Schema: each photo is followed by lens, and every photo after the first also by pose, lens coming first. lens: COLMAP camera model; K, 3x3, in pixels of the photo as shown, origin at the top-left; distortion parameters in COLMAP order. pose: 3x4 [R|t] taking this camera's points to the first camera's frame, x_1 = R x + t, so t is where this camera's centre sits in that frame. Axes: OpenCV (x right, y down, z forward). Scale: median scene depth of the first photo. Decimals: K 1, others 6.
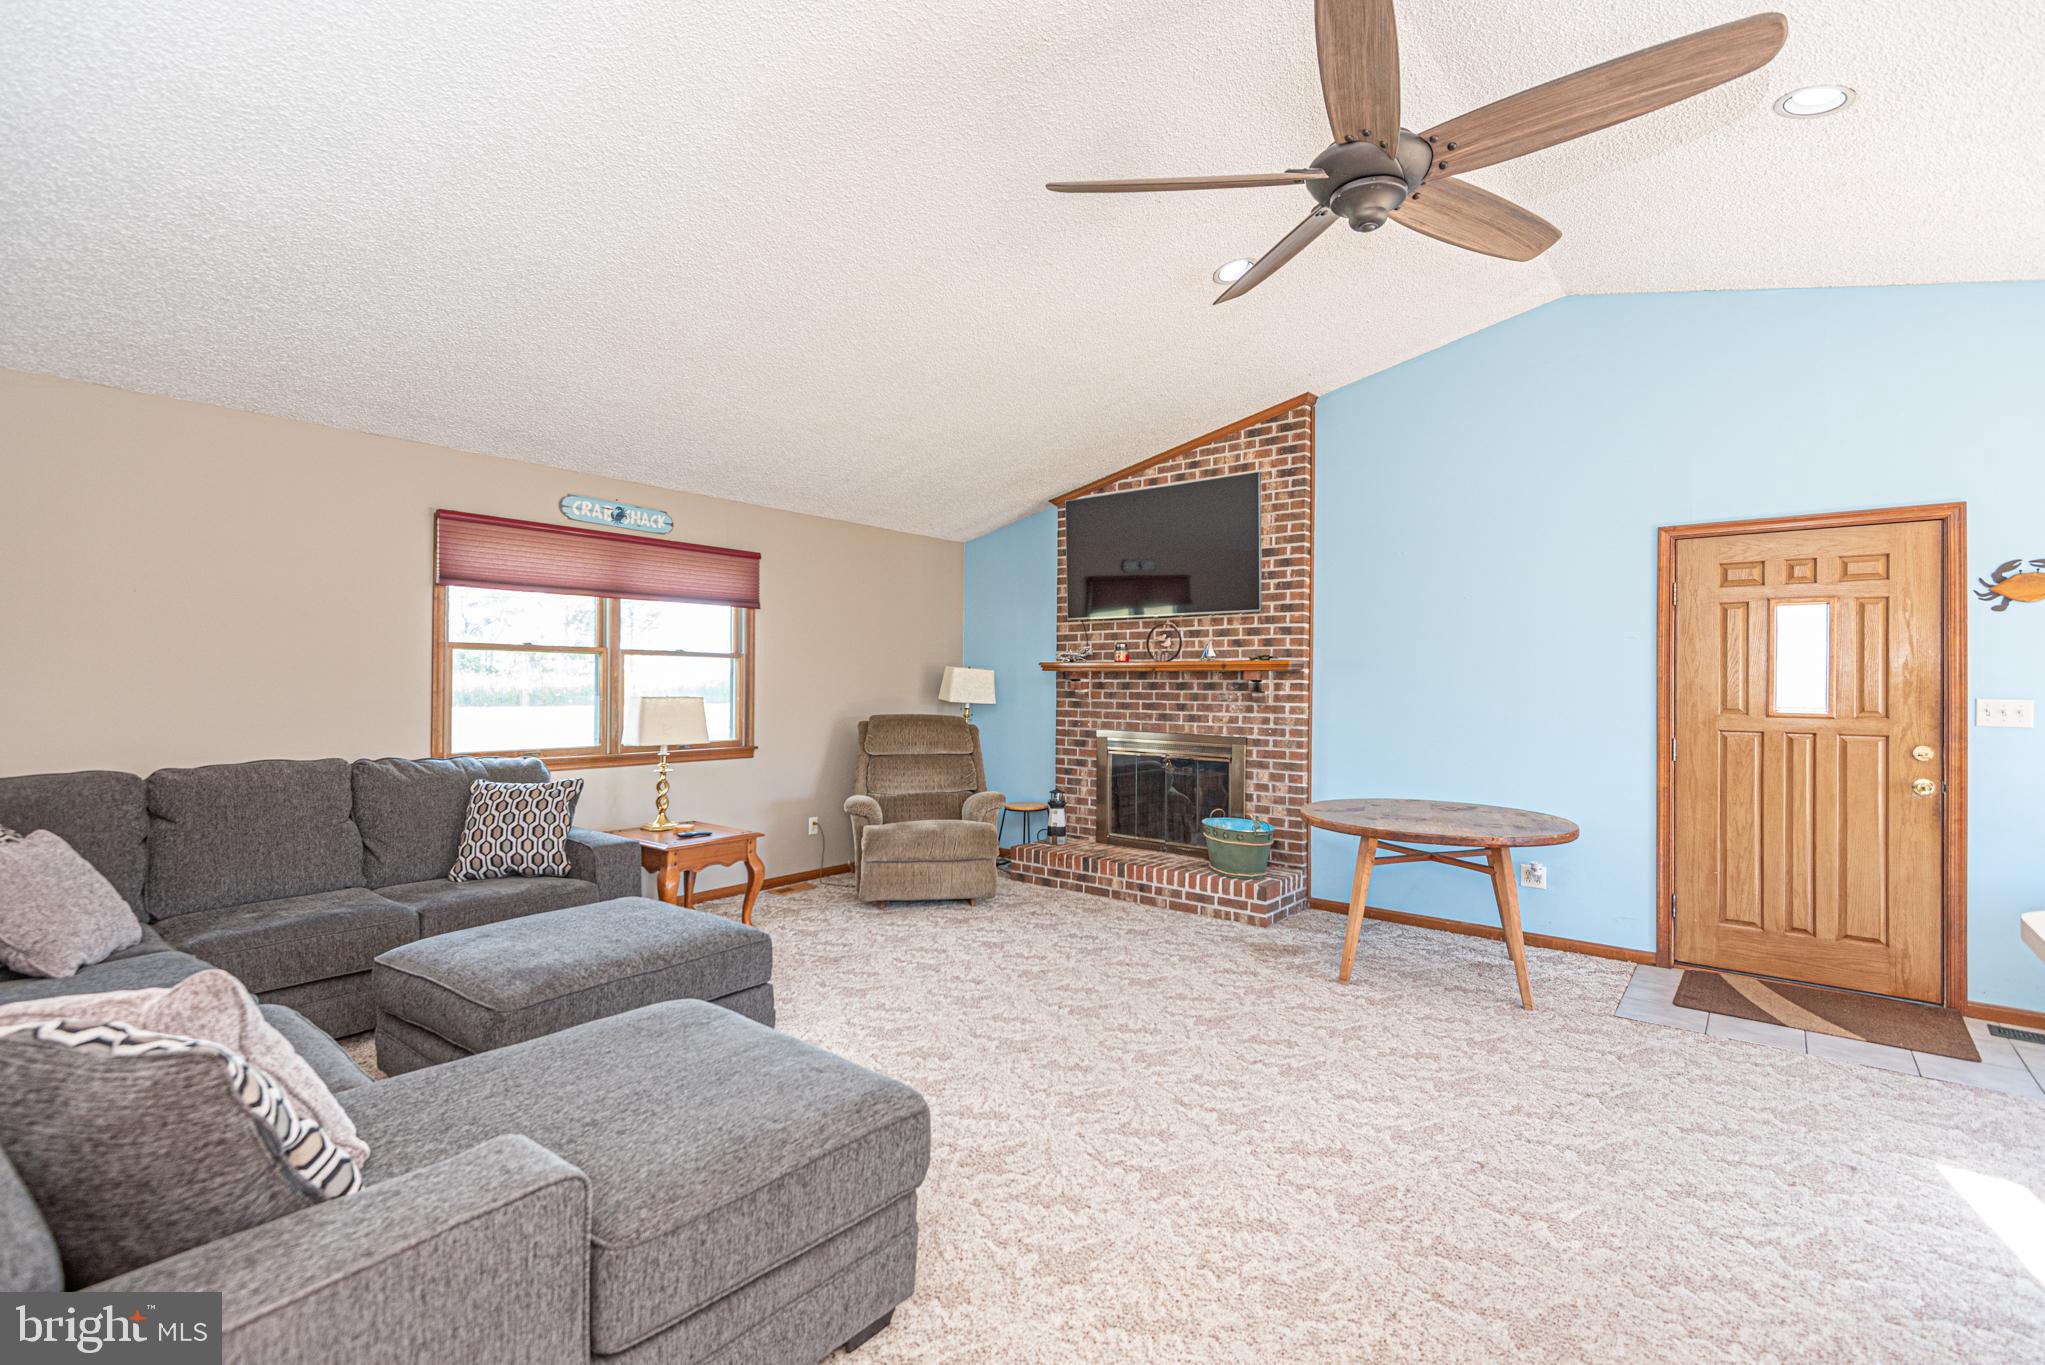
lens RADIAL K [[946.2, 0, 1017.0], [0, 946.2, 686.2], [0, 0, 1]] dist [0.031904, -0.015089]
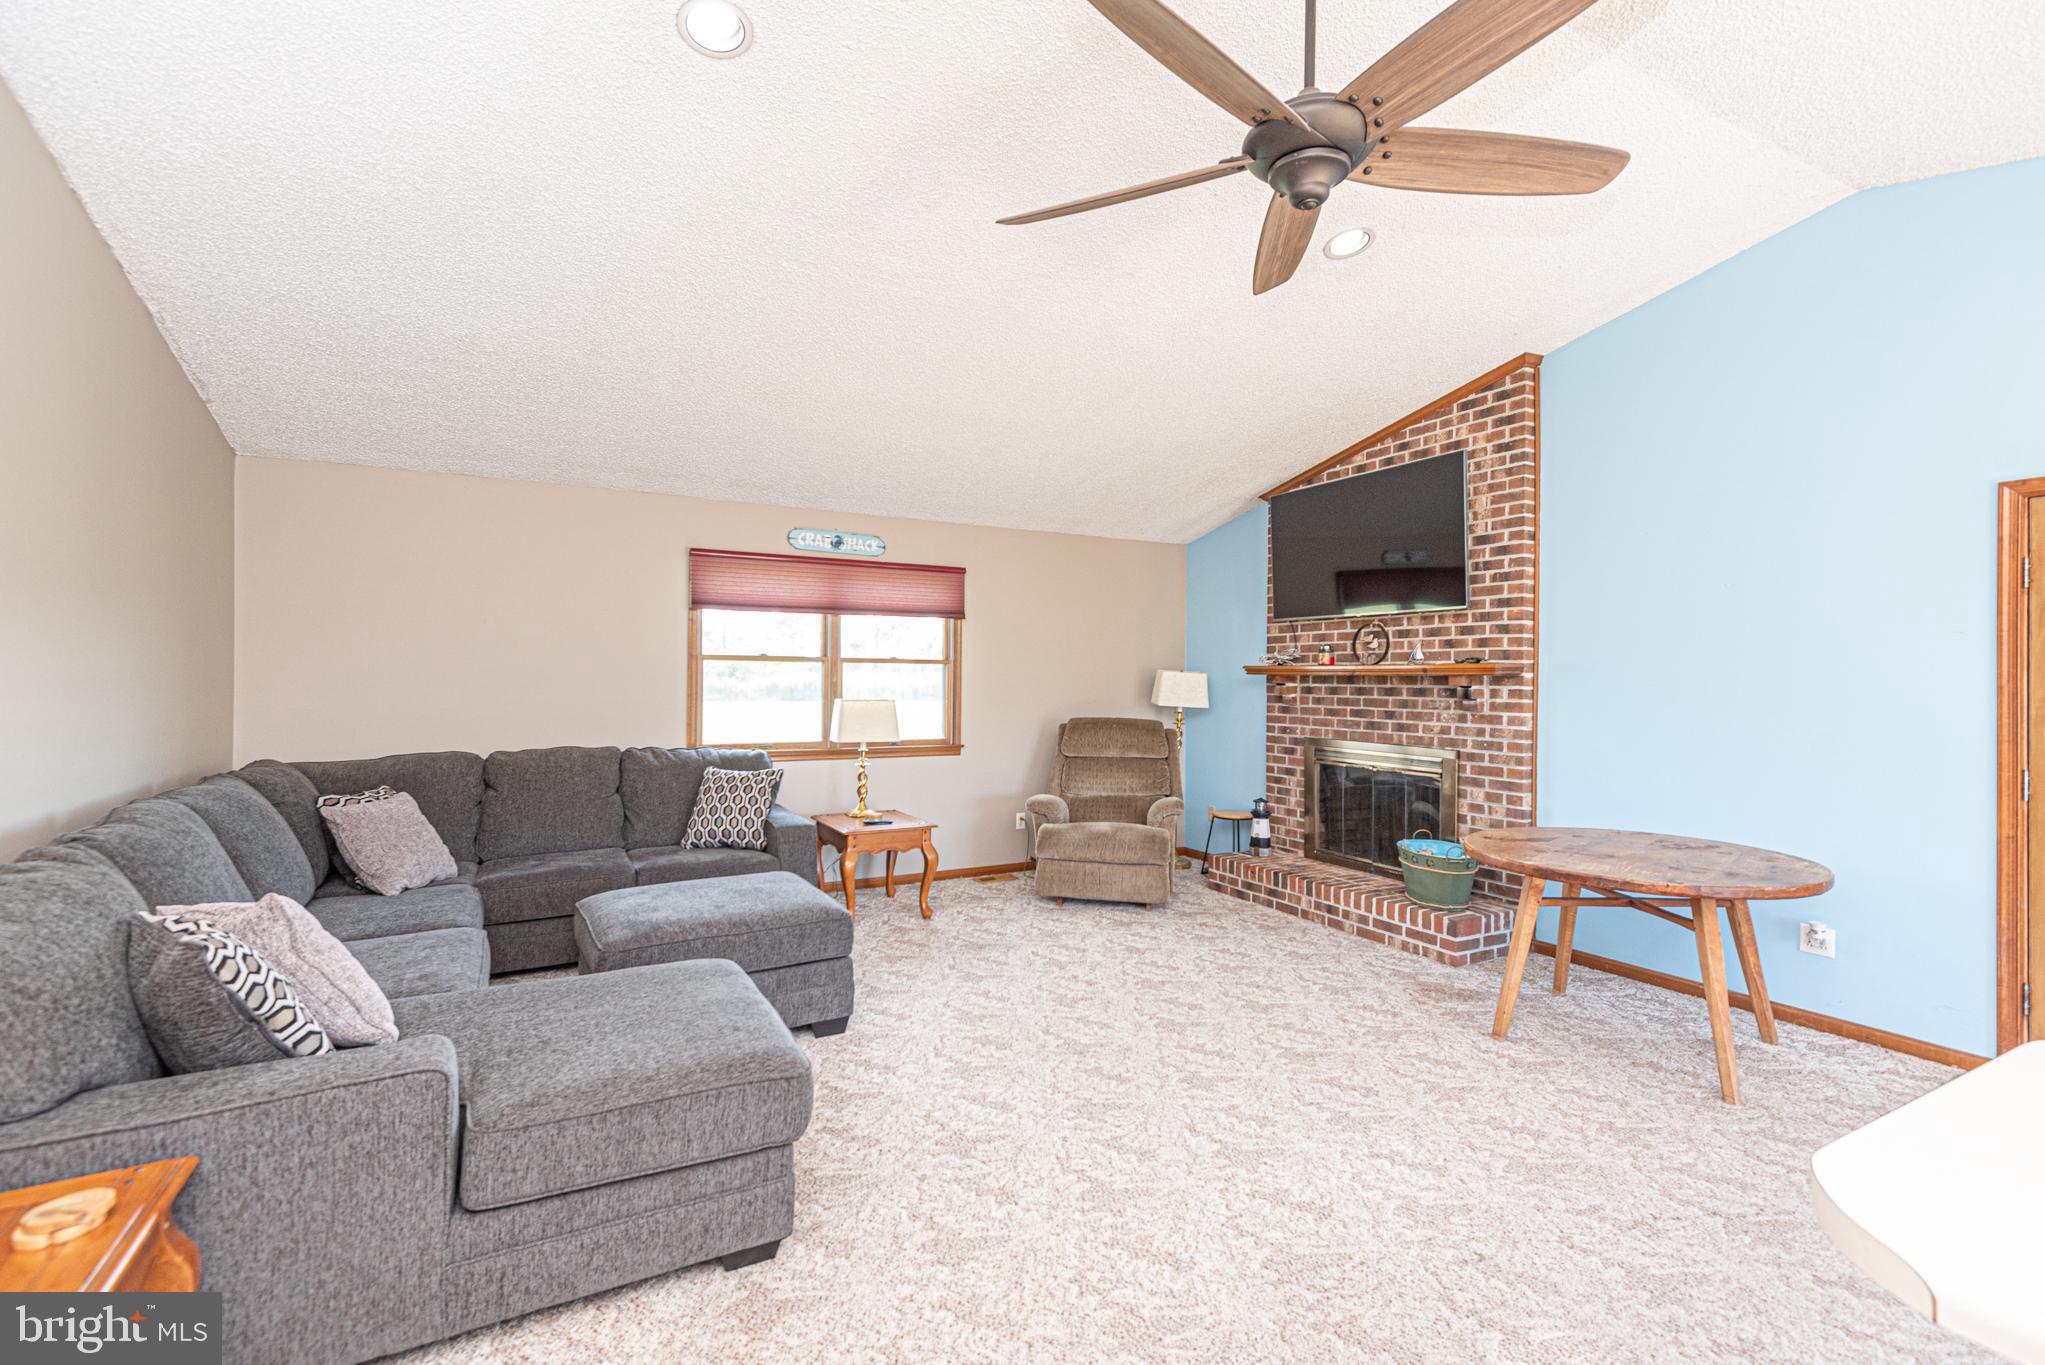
lens RADIAL K [[946.2, 0, 1008.9], [0, 946.2, 681.7], [0, 0, 1]] dist [0.031904, -0.015089]
pose [[0.921167, 0.000946, -0.389167, 0.249515], [-0.001526, 0.999998, -0.001181, -0.010373], [0.389166, 0.001681, 0.921166, 0.022157]]
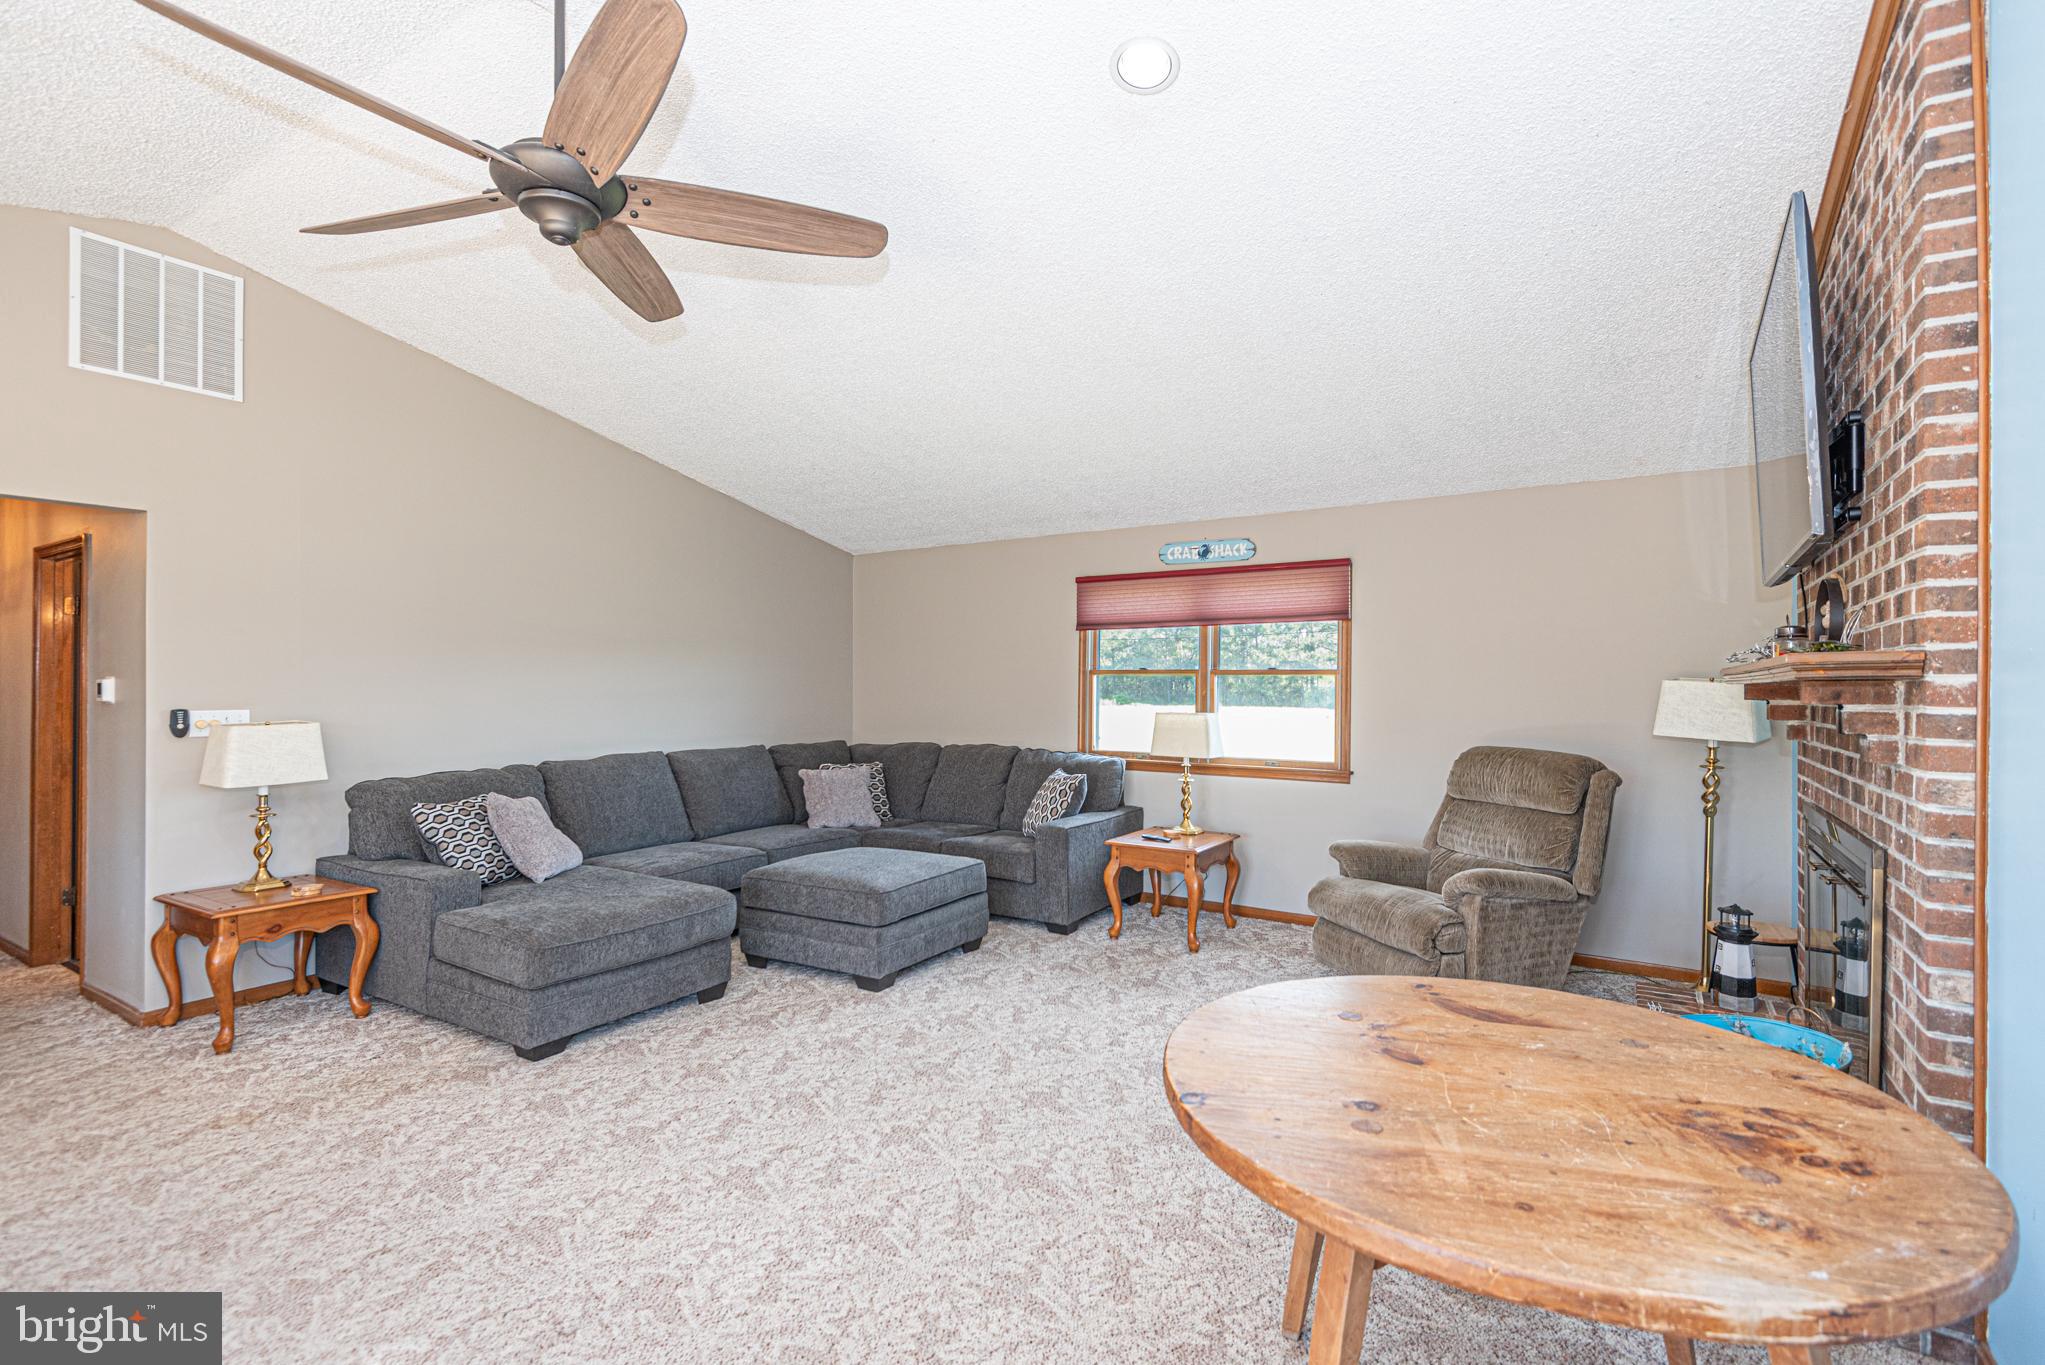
lens RADIAL K [[946.2, 0, 1015.0], [0, 946.2, 681.6], [0, 0, 1]] dist [0.031904, -0.015089]
pose [[0.096774, -0.012867, -0.995223, 0.754841], [-0.007211, 0.999881, -0.013629, -0.009886], [0.995280, 0.008496, 0.096670, 0.746180]]
